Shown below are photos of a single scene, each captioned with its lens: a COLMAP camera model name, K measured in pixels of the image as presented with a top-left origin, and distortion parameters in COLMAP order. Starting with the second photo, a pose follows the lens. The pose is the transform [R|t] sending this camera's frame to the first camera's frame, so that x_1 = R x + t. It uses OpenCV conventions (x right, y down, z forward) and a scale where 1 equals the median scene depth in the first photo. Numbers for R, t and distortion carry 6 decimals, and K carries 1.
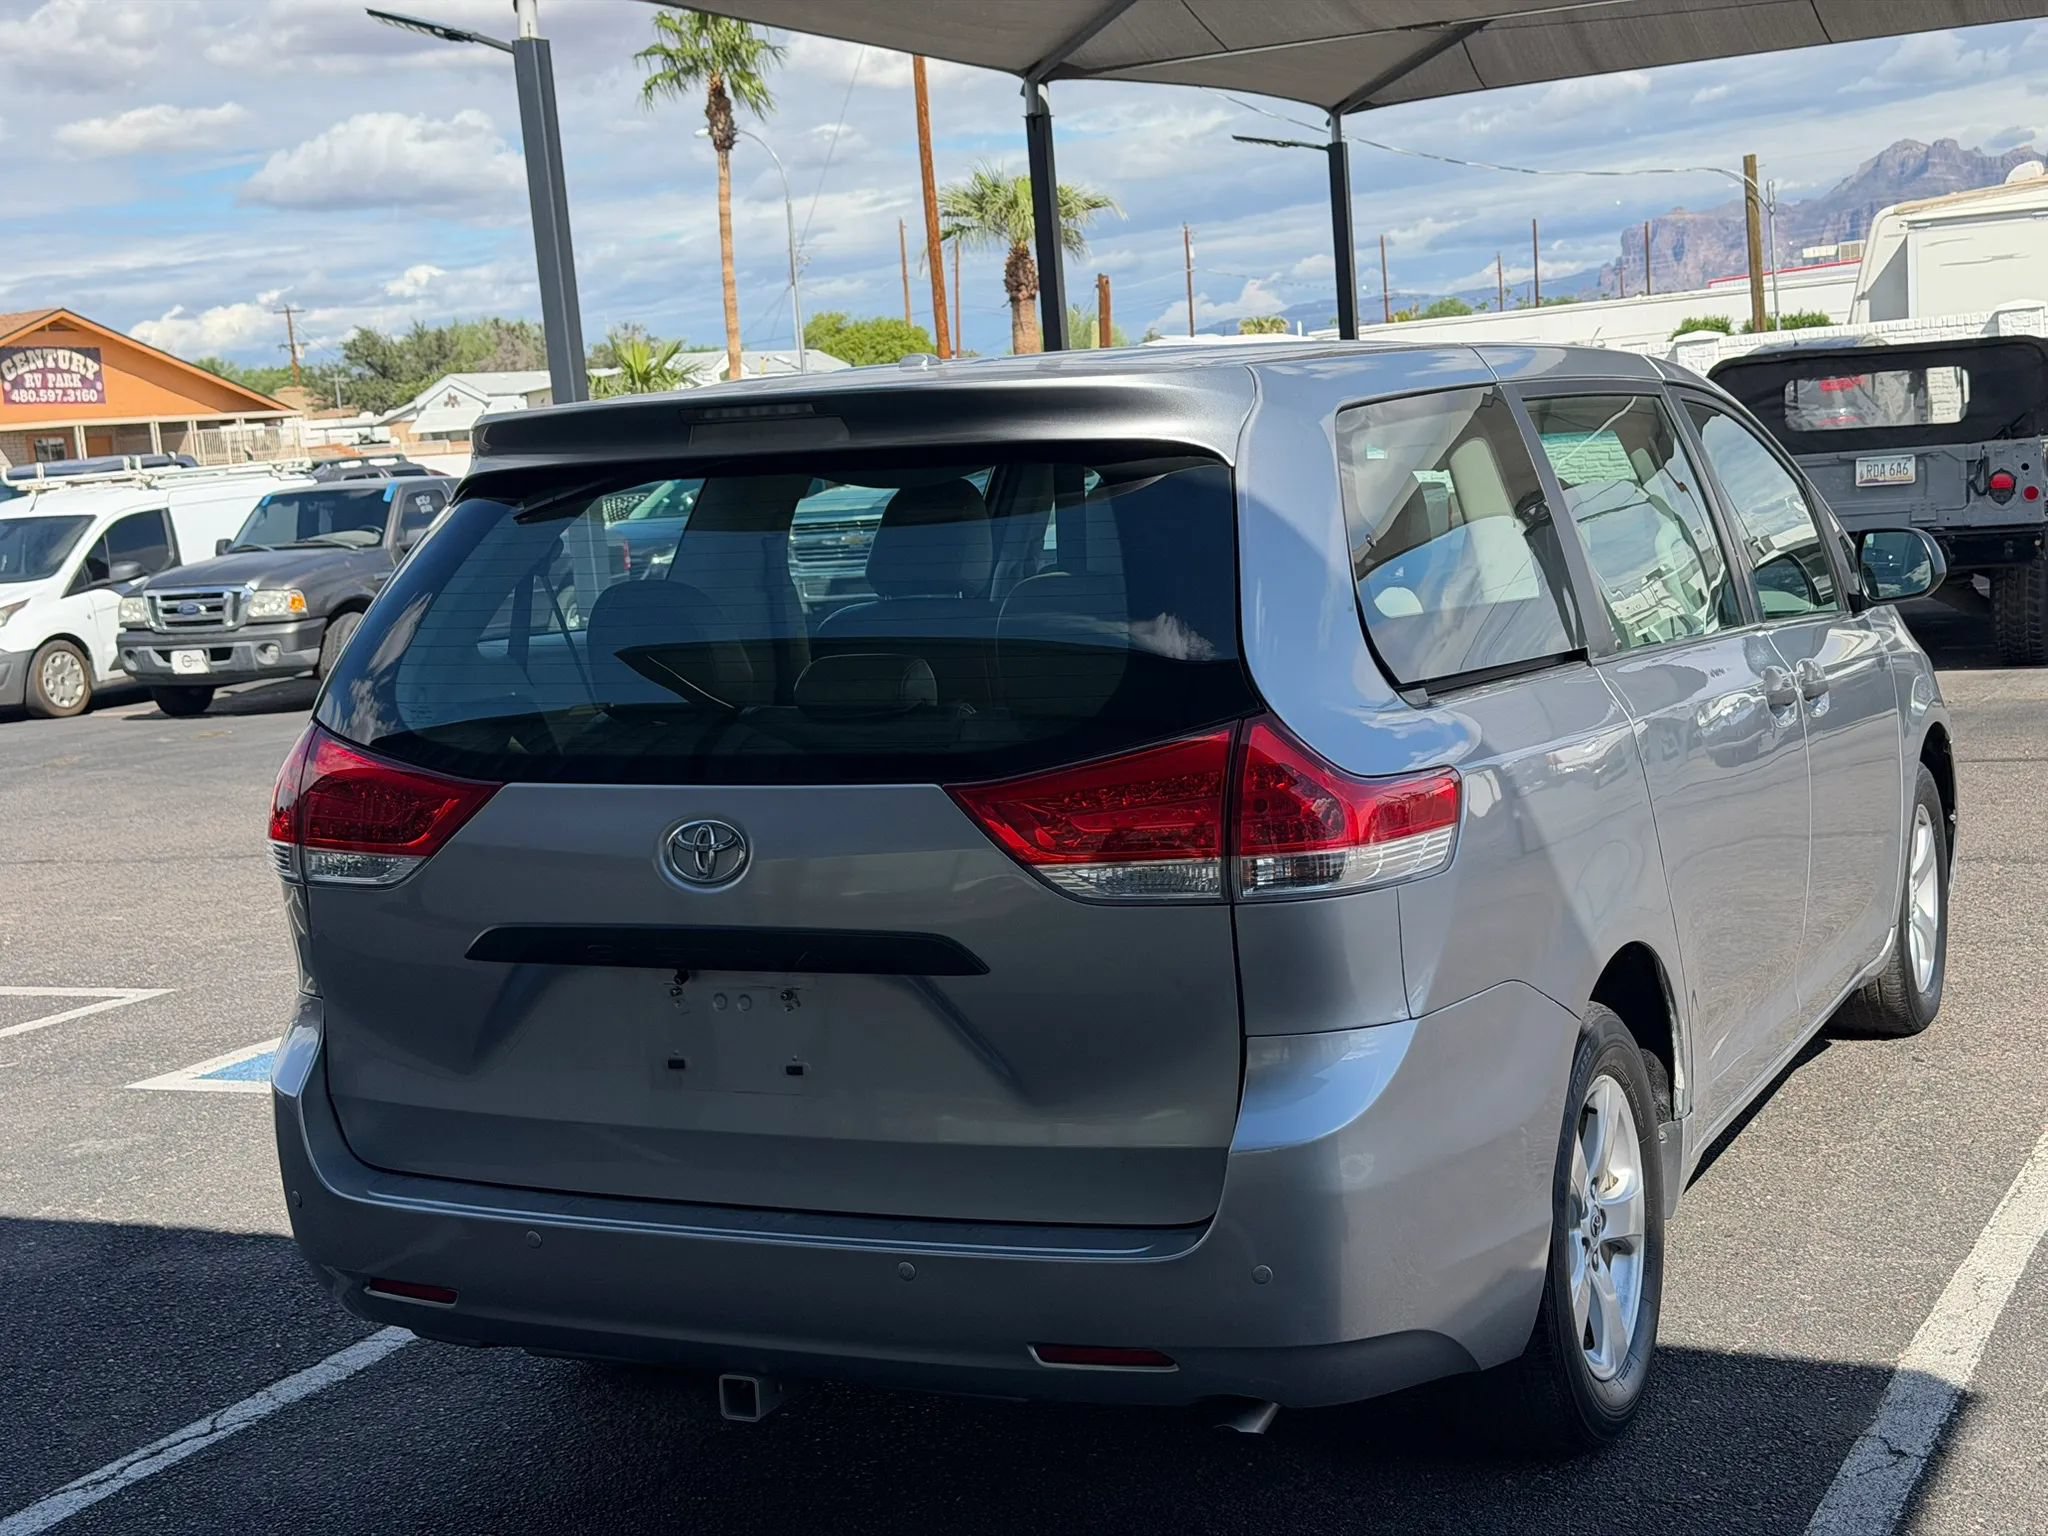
lens RADIAL K [[2834.2, 0, 1027.0], [0, 2834.2, 787.0], [0, 0, 1]] dist [0.104403, 0.000000]
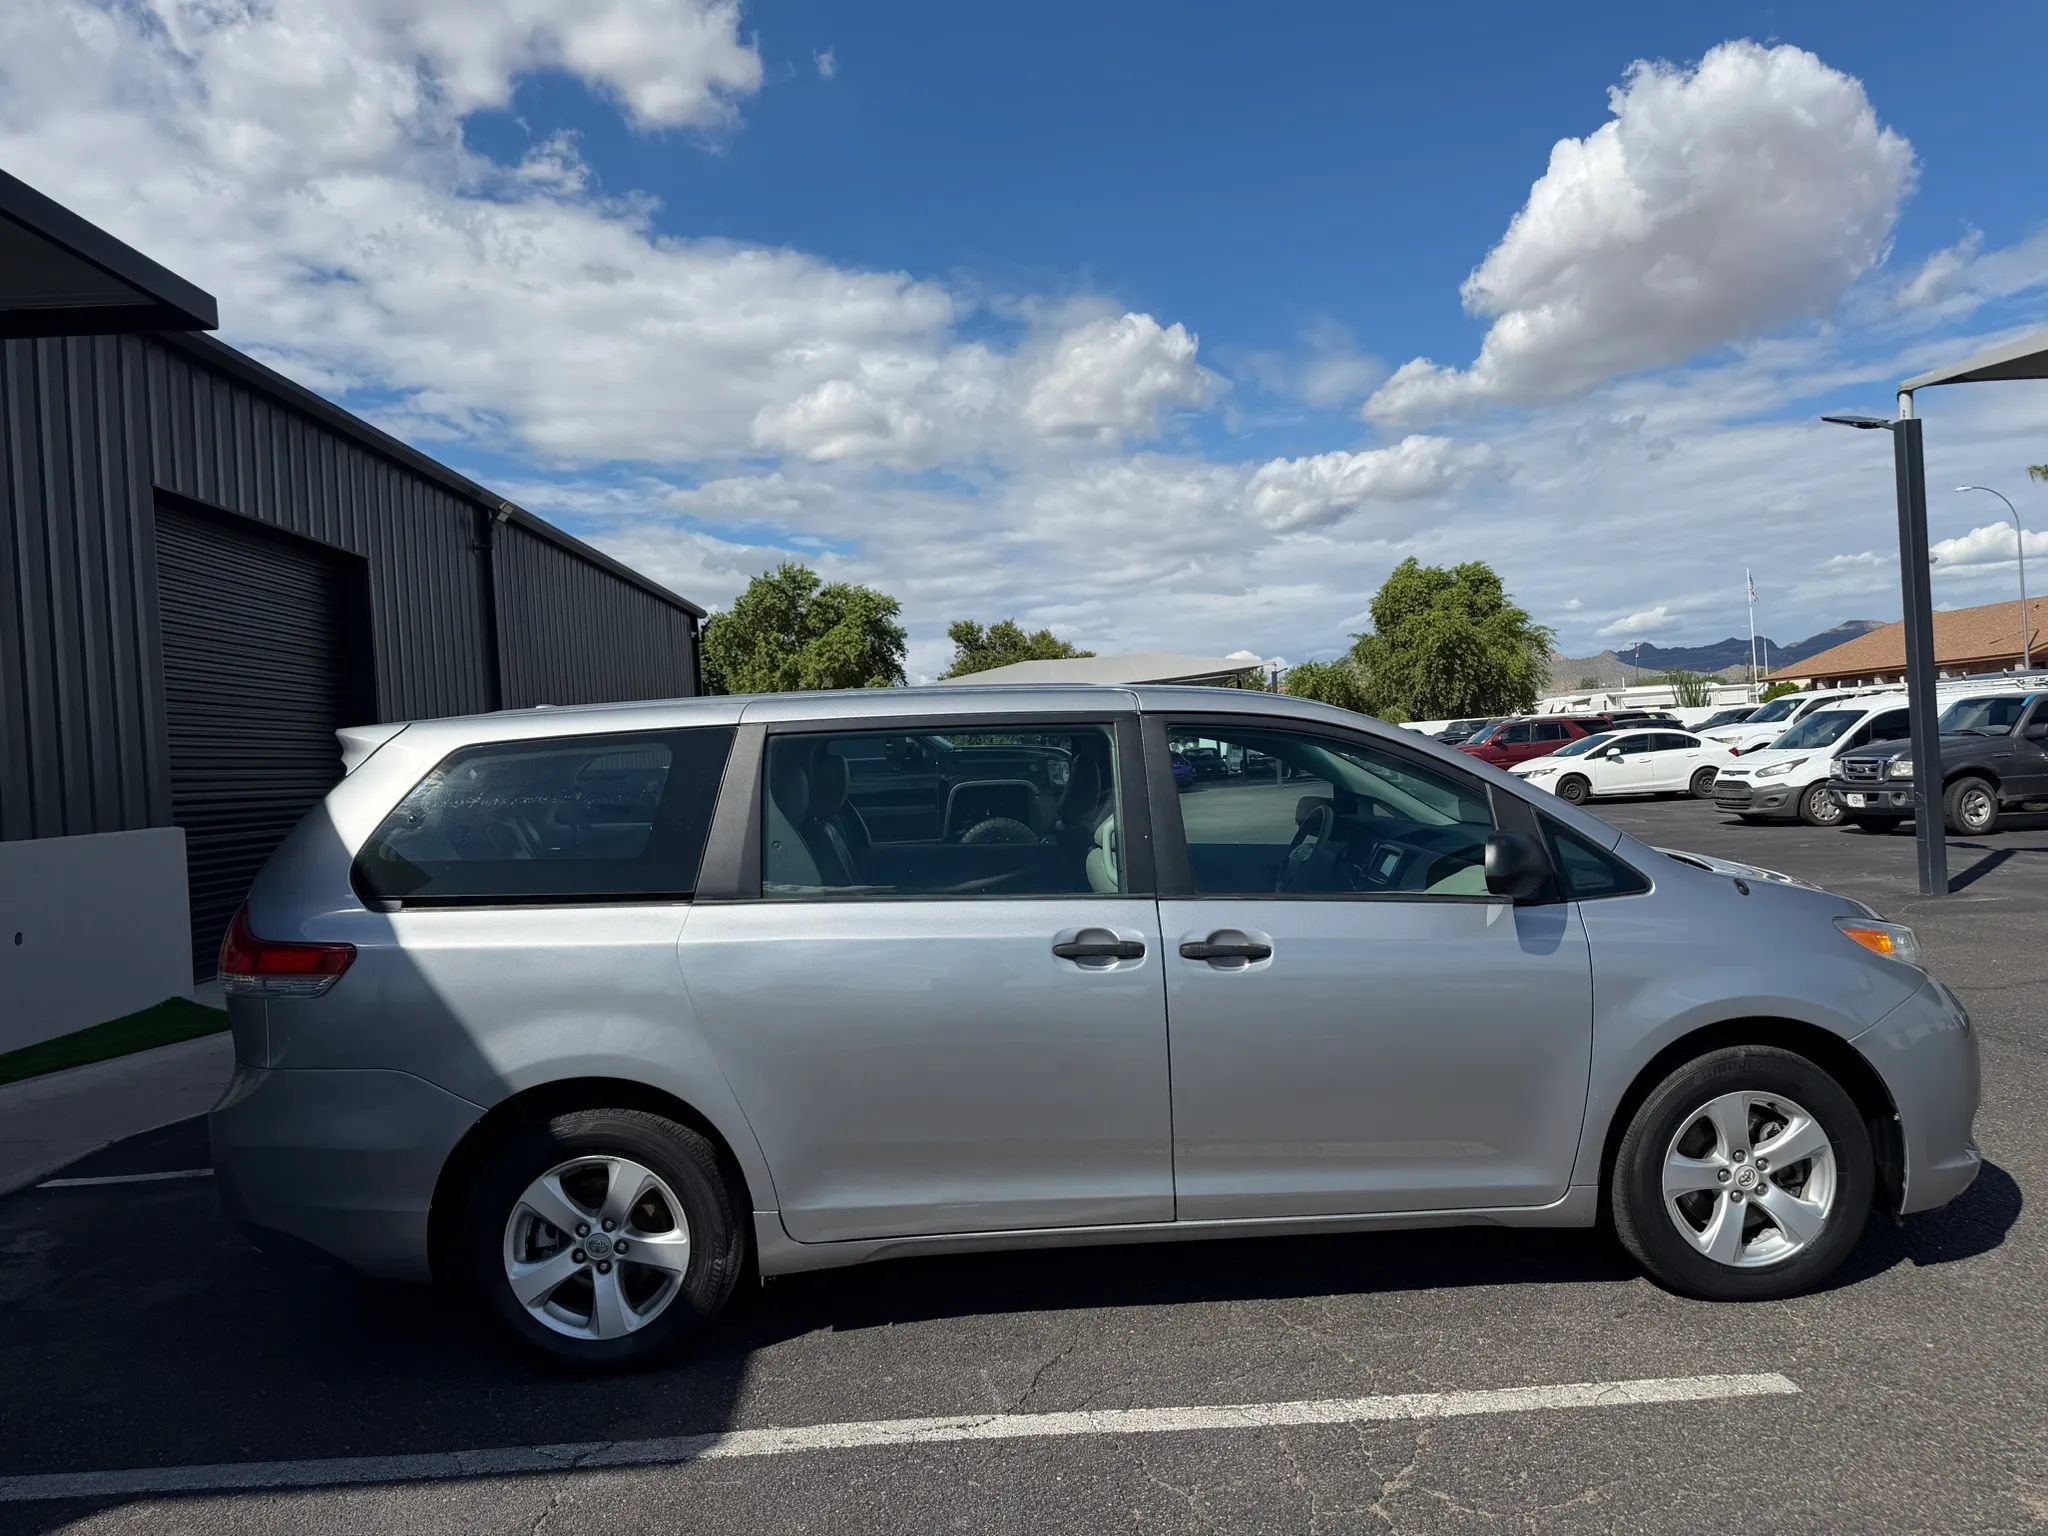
lens RADIAL K [[1441.8, 0, 1047.1], [0, 1441.8, 739.3], [0, 0, 1]] dist [0.021044, -0.035775]
pose [[0.479958, 0.039268, -0.876412, 0.913298], [-0.090294, 0.995904, -0.004827, -0.133355], [0.872633, 0.081451, 0.481537, 0.711735]]
